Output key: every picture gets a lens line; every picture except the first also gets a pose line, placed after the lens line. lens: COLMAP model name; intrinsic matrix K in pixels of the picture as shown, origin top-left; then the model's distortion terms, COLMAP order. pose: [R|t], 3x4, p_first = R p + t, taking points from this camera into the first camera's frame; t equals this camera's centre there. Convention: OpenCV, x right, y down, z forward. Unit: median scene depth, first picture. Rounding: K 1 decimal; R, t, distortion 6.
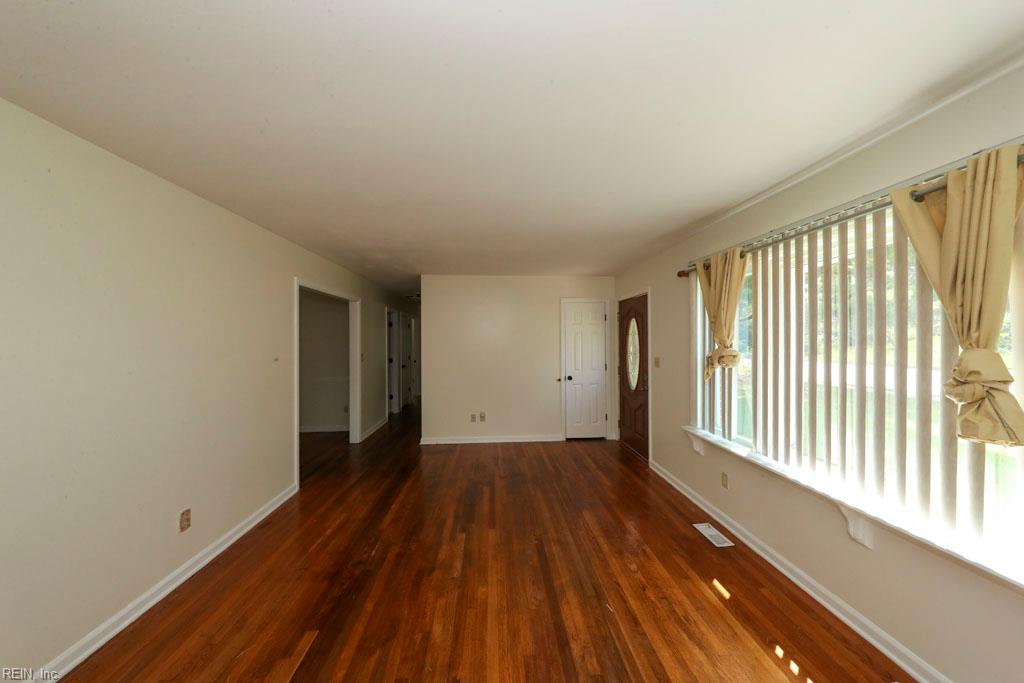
lens RADIAL K [[322.4, 0, 512.0], [0, 322.4, 341.5], [0, 0, 1]] dist [-0.000003, -0.000012]
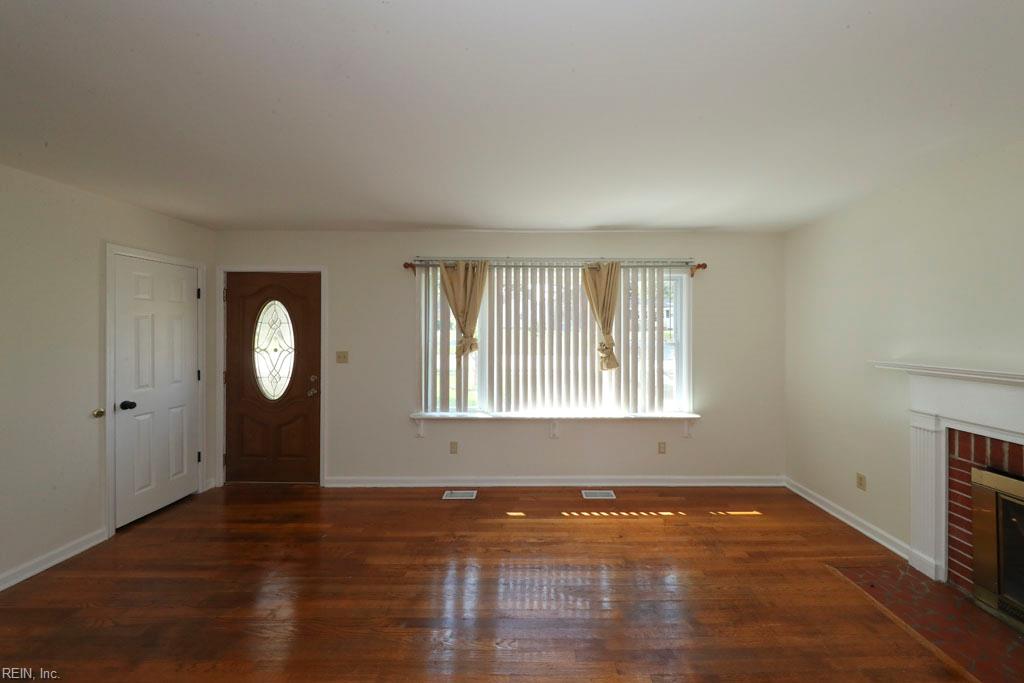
lens RADIAL K [[346.9, 0, 516.3], [0, 346.9, 331.1], [0, 0, 1]] dist [0.000404, -0.000007]
pose [[0.073443, 0.004796, 0.997288, -0.548191], [0.004131, 0.999978, -0.005113, 0.003245], [-0.997291, 0.004495, 0.073422, 0.600562]]
